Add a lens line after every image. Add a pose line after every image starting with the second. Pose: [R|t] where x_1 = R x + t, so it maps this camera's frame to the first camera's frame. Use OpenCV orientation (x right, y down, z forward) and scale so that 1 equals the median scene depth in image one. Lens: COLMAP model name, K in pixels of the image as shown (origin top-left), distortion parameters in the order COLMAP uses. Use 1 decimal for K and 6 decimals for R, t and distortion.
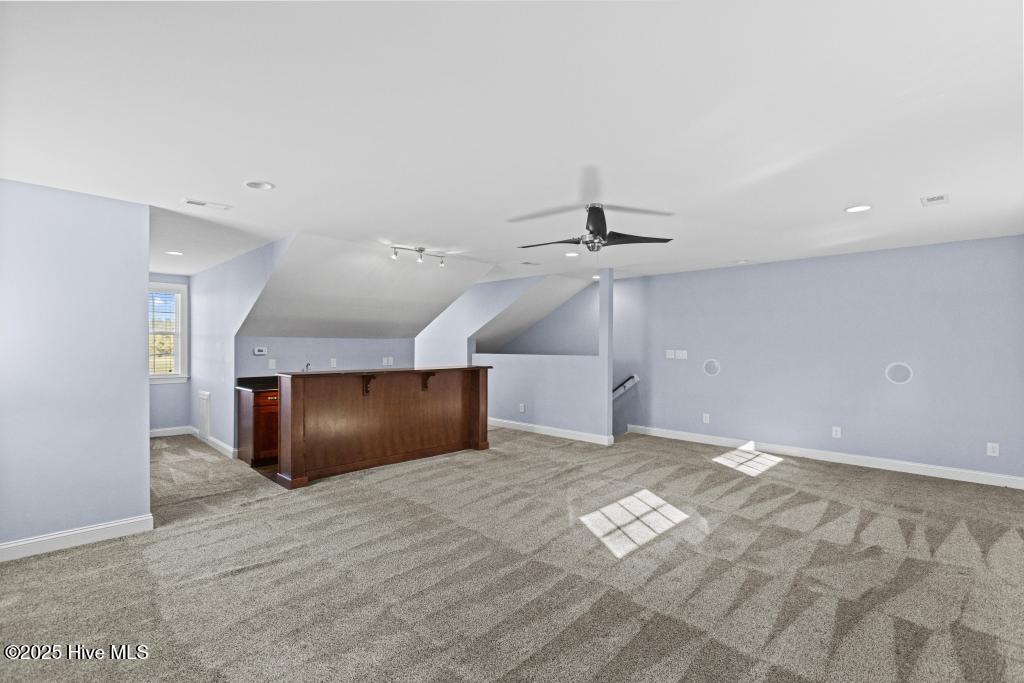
lens RADIAL K [[473.8, 0, 512.0], [0, 473.8, 341.5], [0, 0, 1]] dist [0.001026, 0.000113]
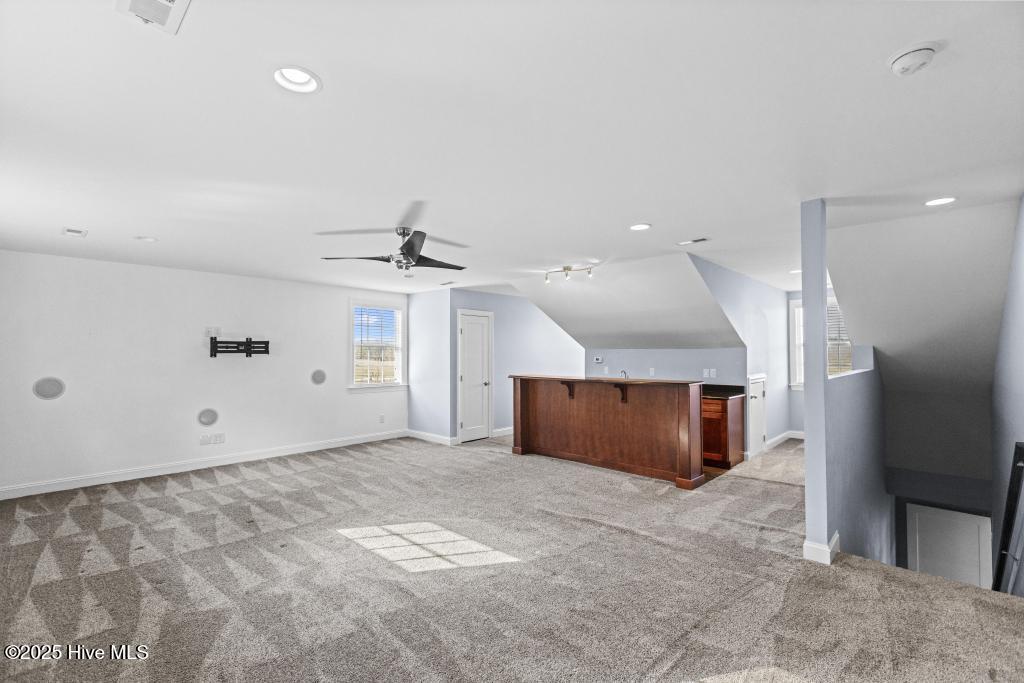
lens RADIAL K [[457.7, 0, 513.8], [0, 457.7, 346.4], [0, 0, 1]] dist [-0.000396, 0.000441]
pose [[-0.012110, -0.019721, -0.999732, 0.804814], [0.008557, 0.999767, -0.019825, 0.005502], [0.999890, -0.008795, -0.011938, 0.834097]]
